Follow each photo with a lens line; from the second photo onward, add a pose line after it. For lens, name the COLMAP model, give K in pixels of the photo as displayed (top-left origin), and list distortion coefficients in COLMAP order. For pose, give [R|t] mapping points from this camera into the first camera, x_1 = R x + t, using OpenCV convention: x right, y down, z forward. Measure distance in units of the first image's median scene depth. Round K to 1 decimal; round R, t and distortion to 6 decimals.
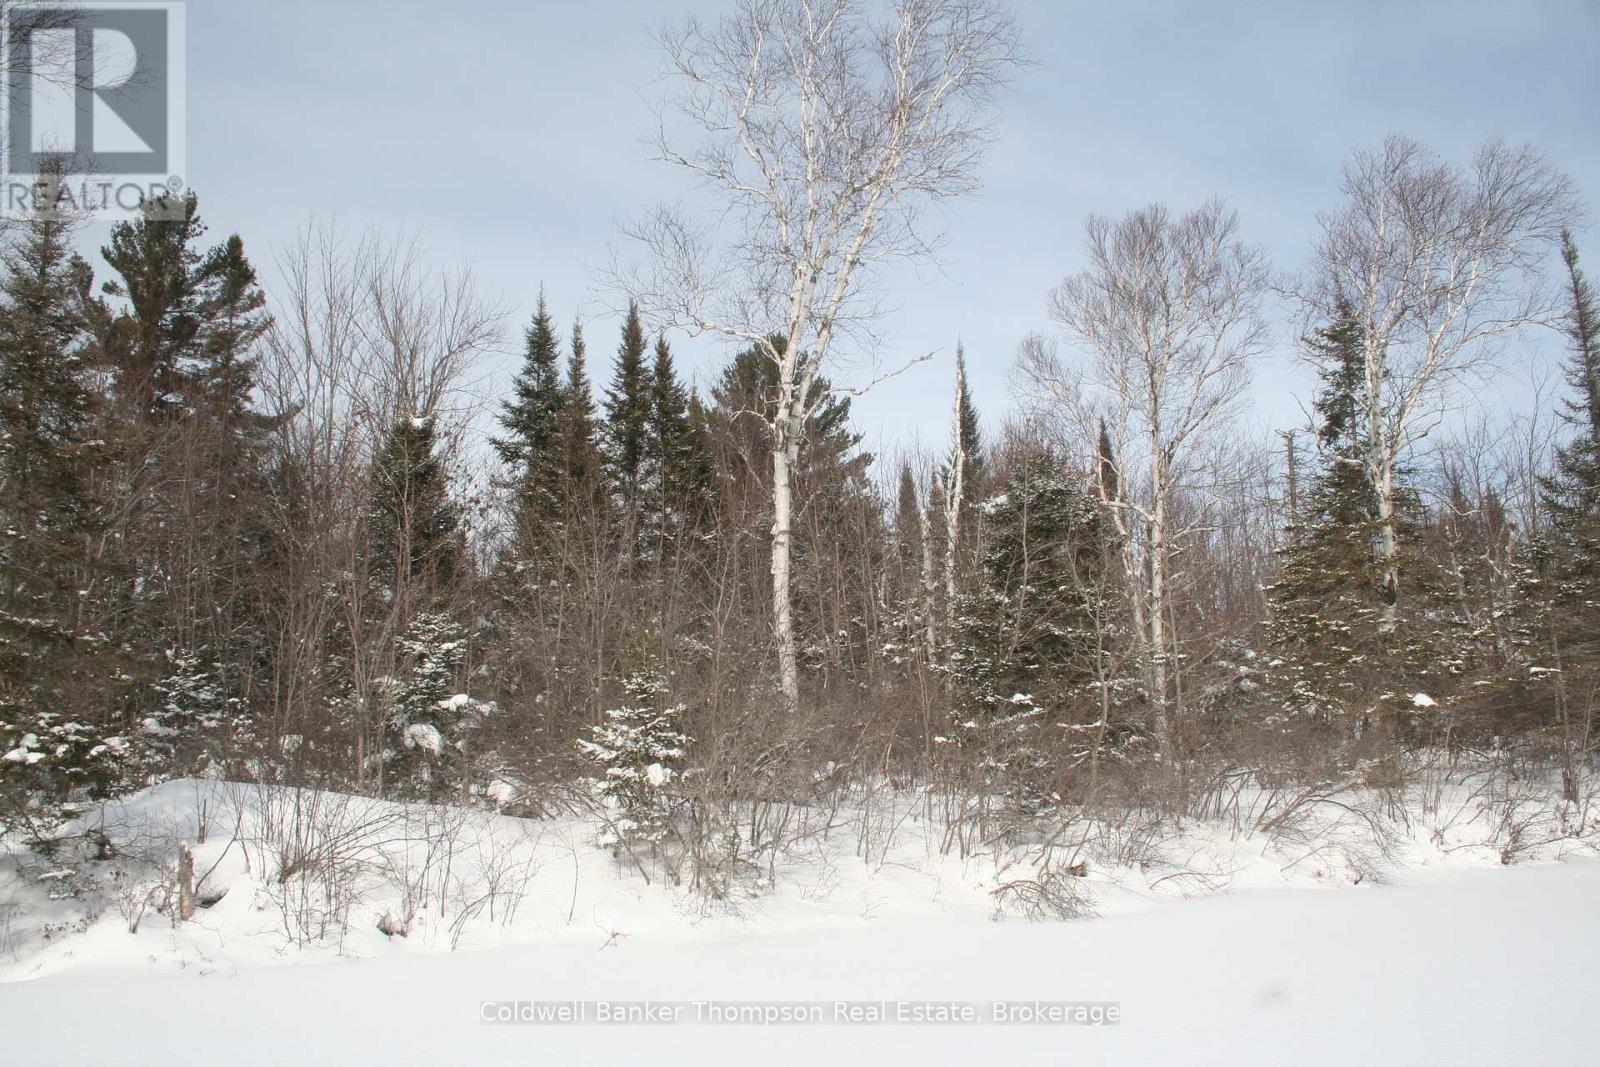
lens RADIAL K [[1353.2, 0, 804.4], [0, 1353.2, 535.1], [0, 0, 1]] dist [-0.144825, 0.108369]
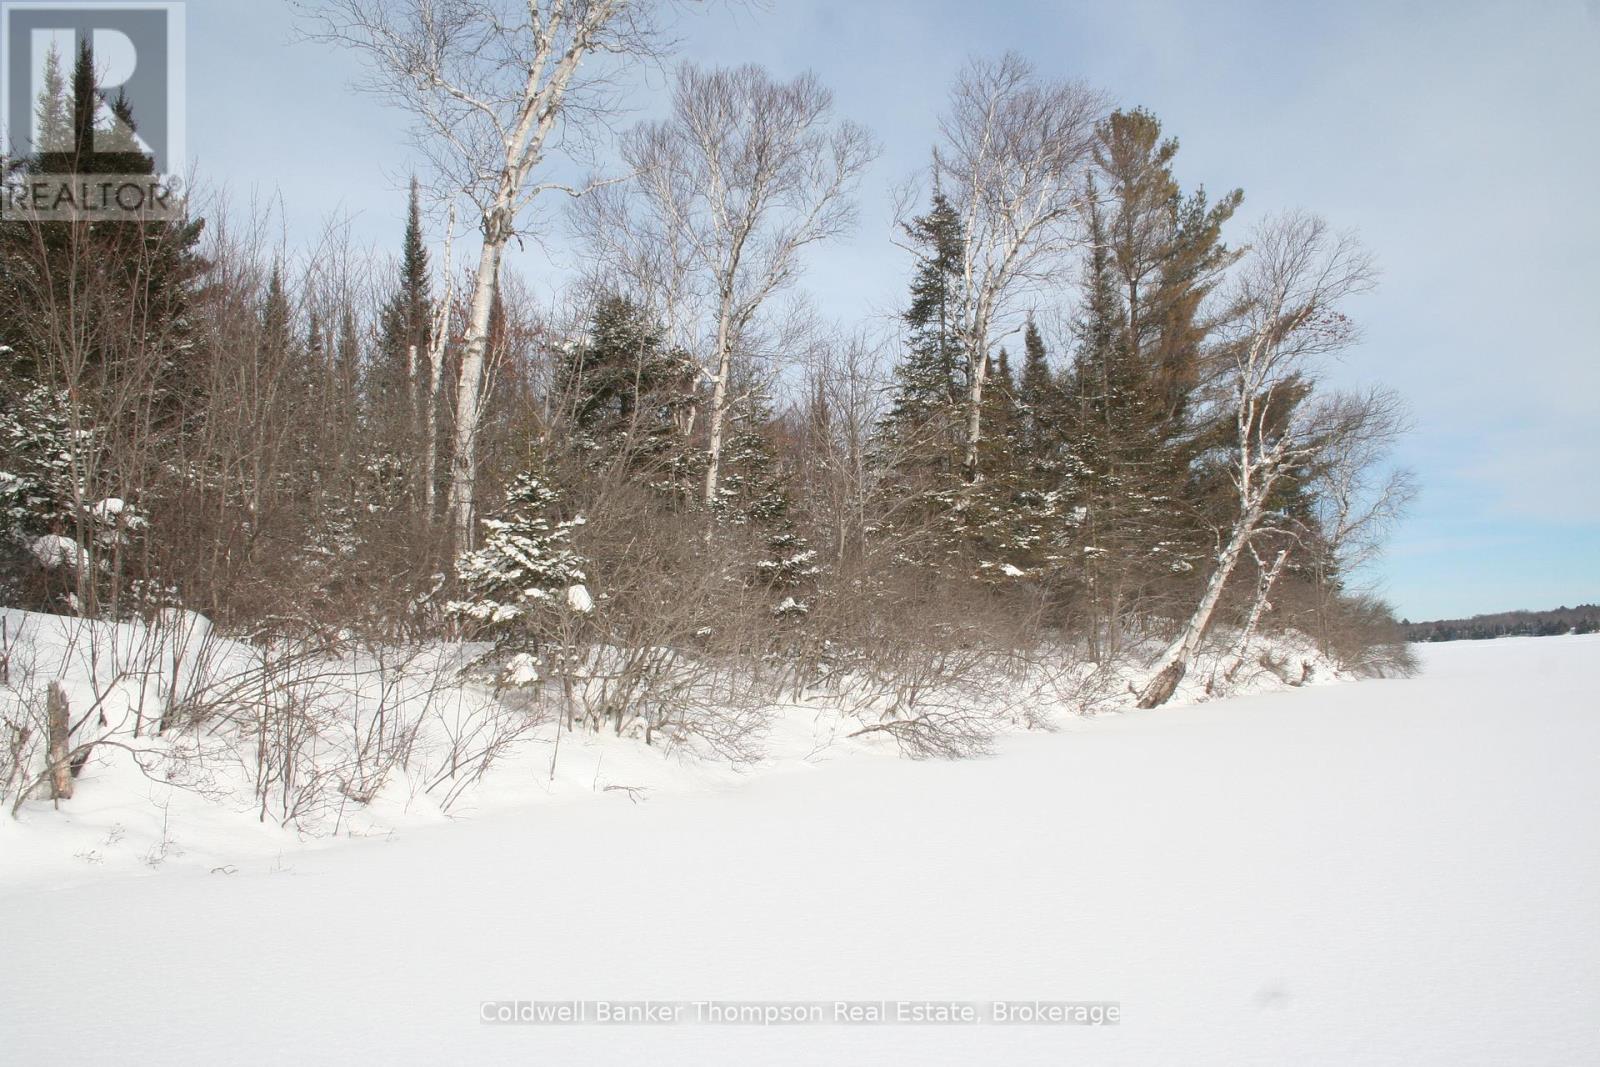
lens RADIAL K [[1353.2, 0, 788.9], [0, 1353.2, 516.8], [0, 0, 1]] dist [-0.144825, 0.108369]
pose [[0.839411, 0.063886, 0.539730, -0.260573], [-0.102236, 0.993900, 0.041357, 0.047391], [-0.533795, -0.089896, 0.840822, 0.140203]]
